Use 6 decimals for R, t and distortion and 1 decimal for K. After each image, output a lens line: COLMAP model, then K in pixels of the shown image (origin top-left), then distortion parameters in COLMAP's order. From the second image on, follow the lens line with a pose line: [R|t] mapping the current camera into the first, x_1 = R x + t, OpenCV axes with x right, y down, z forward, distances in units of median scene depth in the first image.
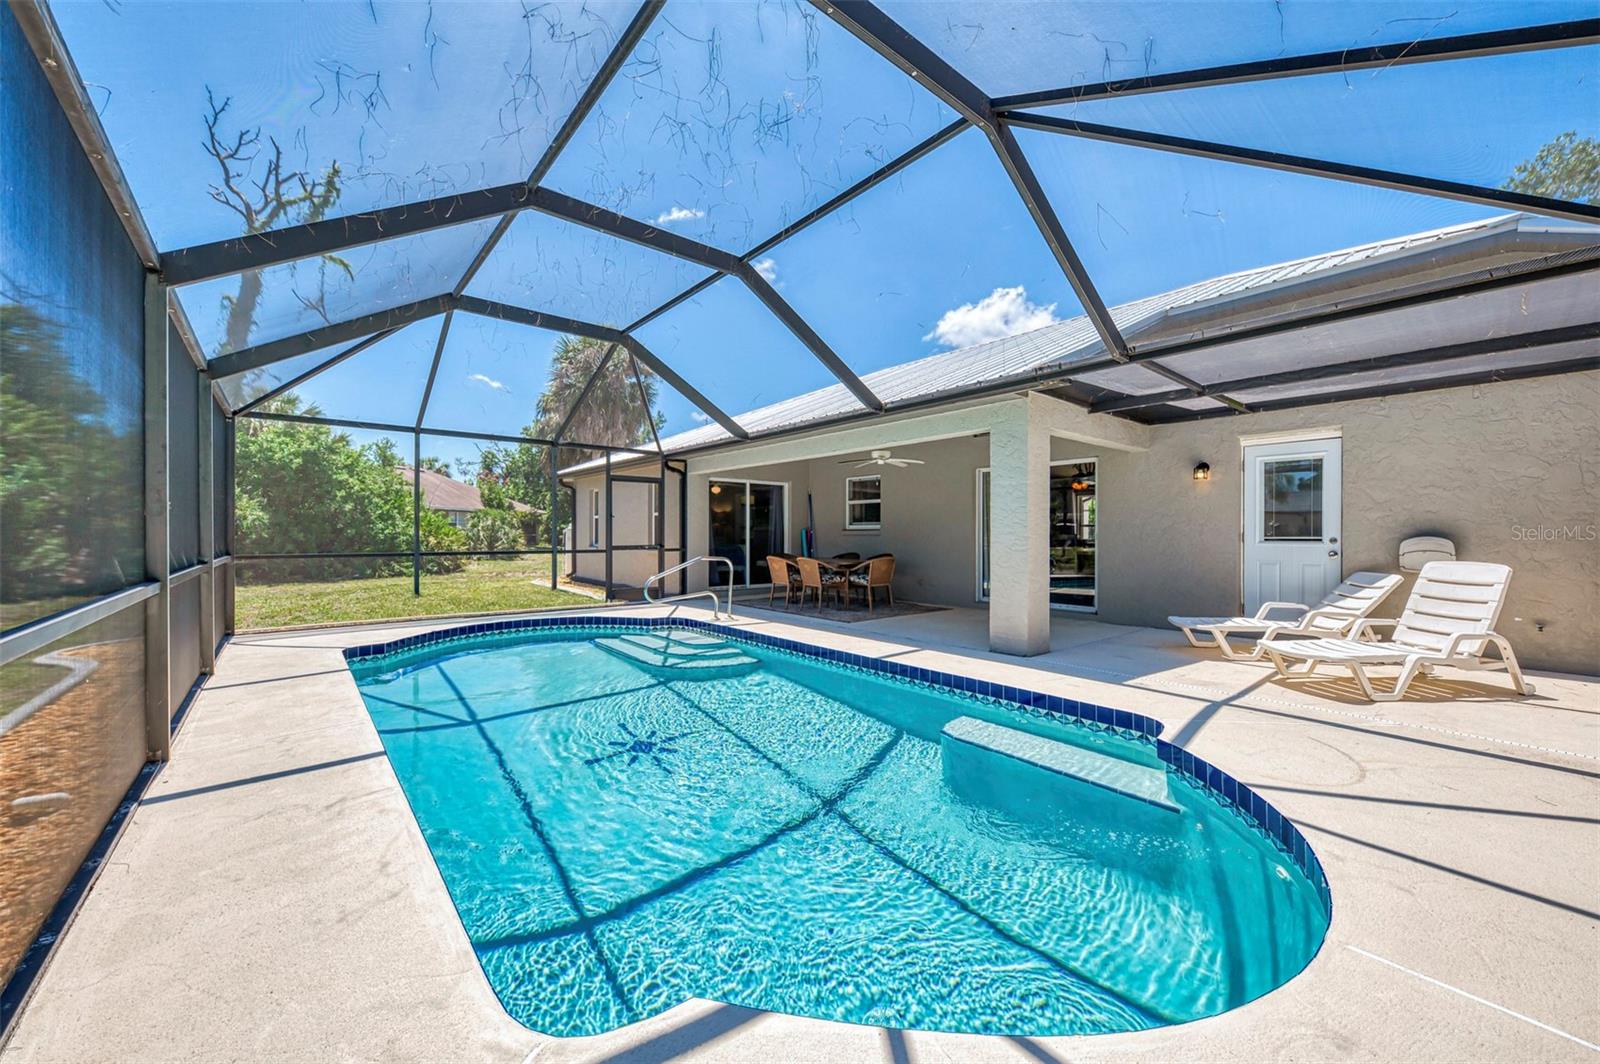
lens RADIAL K [[610.8, 0, 800.0], [0, 610.8, 532.0], [0, 0, 1]] dist [-0.000123, -0.000038]
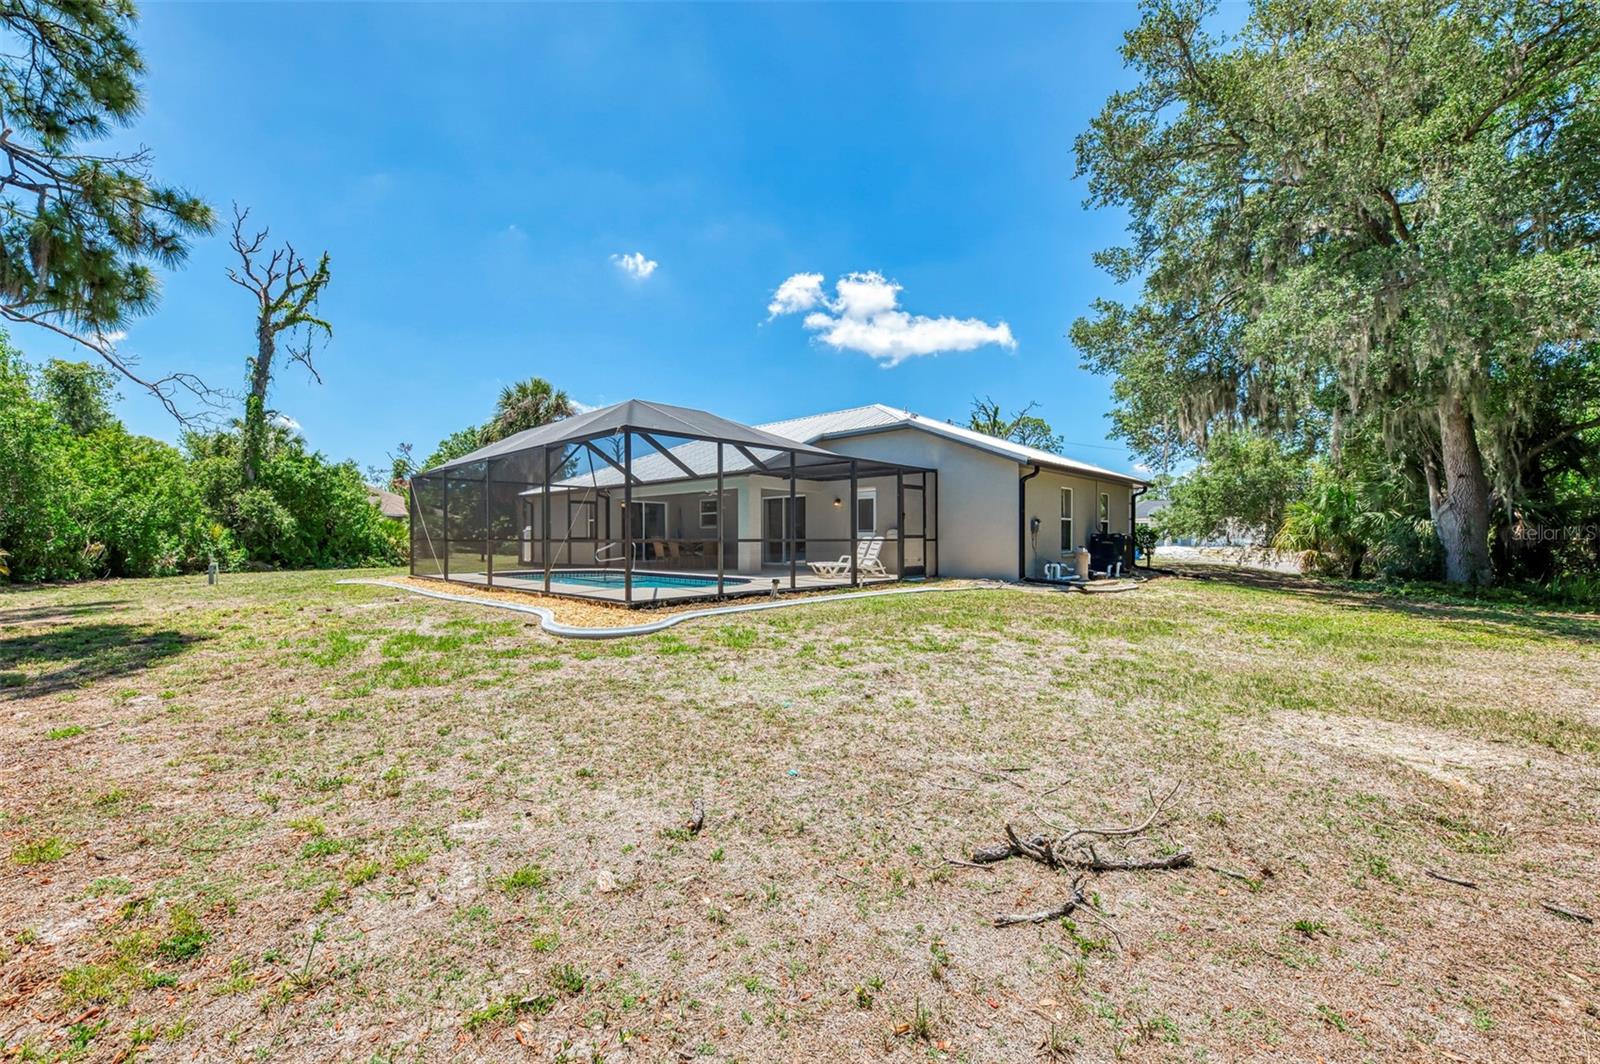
lens RADIAL K [[610.8, 0, 800.0], [0, 610.8, 532.0], [0, 0, 1]] dist [-0.000123, -0.000038]
pose [[0.989099, -0.000130, 0.147252, 0.115144], [0.001652, 0.999946, -0.010214, 0.027154], [-0.147243, 0.010346, 0.989046, -0.926513]]
